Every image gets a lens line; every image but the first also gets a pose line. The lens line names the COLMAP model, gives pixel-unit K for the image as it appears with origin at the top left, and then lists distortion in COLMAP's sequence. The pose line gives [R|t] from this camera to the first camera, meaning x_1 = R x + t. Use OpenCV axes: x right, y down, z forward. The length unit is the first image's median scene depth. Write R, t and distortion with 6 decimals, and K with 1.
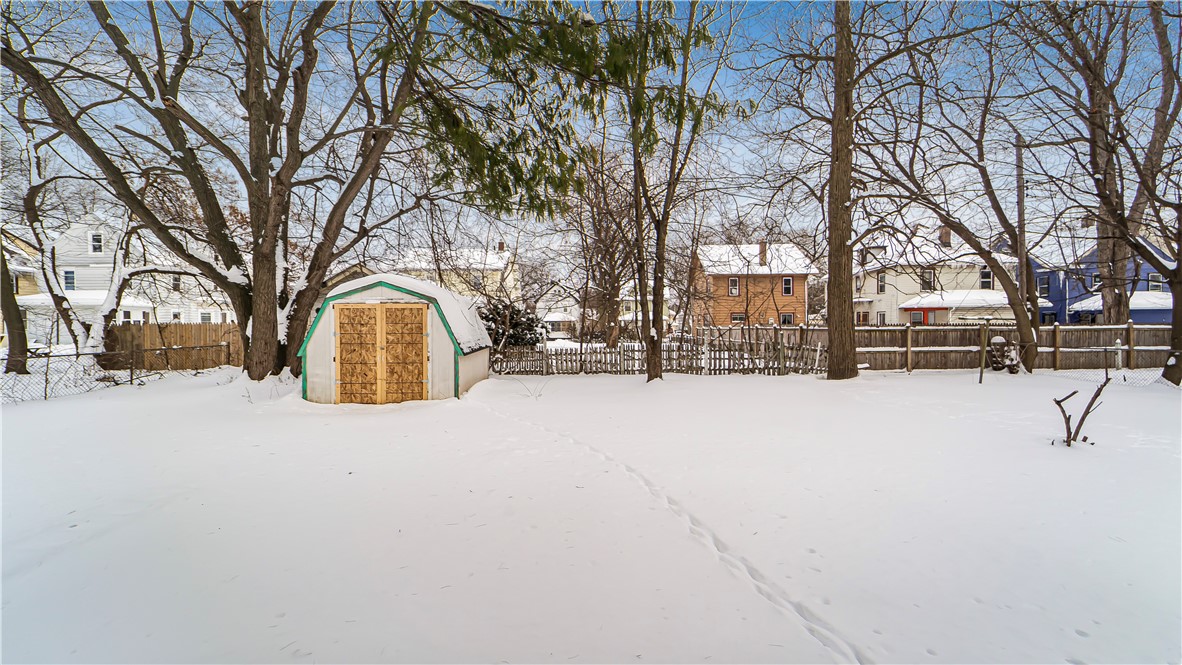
lens RADIAL K [[476.6, 0, 605.8], [0, 476.6, 327.7], [0, 0, 1]] dist [0.000414, -0.000088]
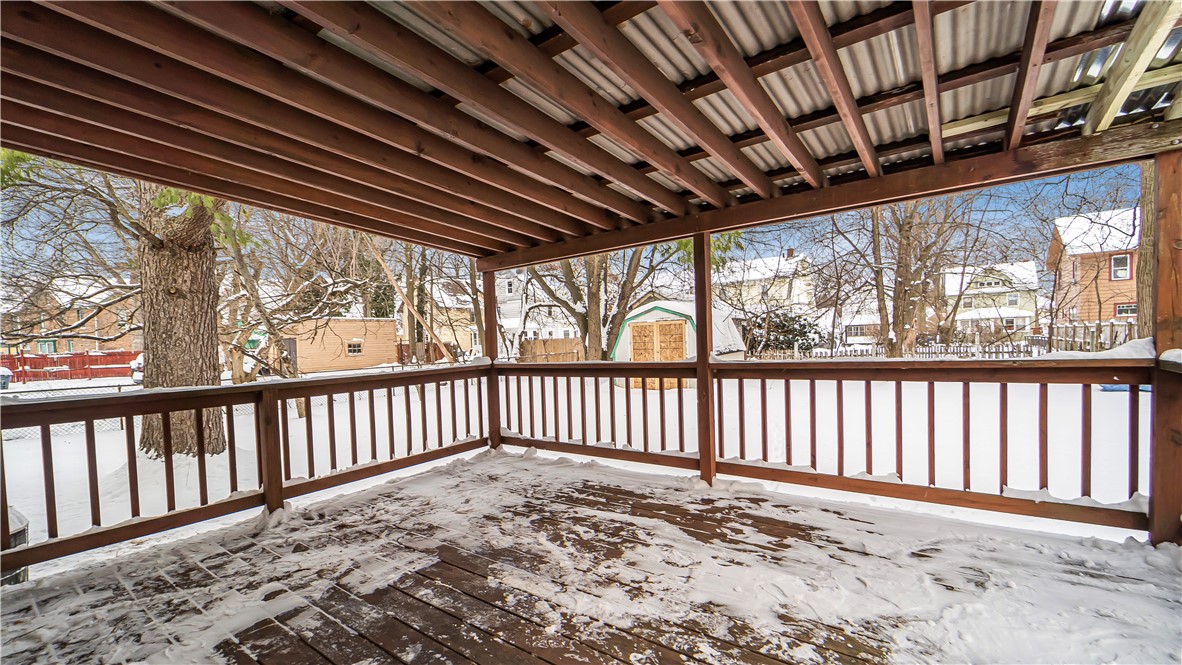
lens RADIAL K [[476.6, 0, 605.8], [0, 476.6, 327.7], [0, 0, 1]] dist [0.000414, -0.000088]
pose [[0.815338, -0.040823, -0.577544, 0.162716], [0.031604, 0.999162, -0.026007, 0.000905], [0.578122, 0.002952, 0.815945, -0.189235]]
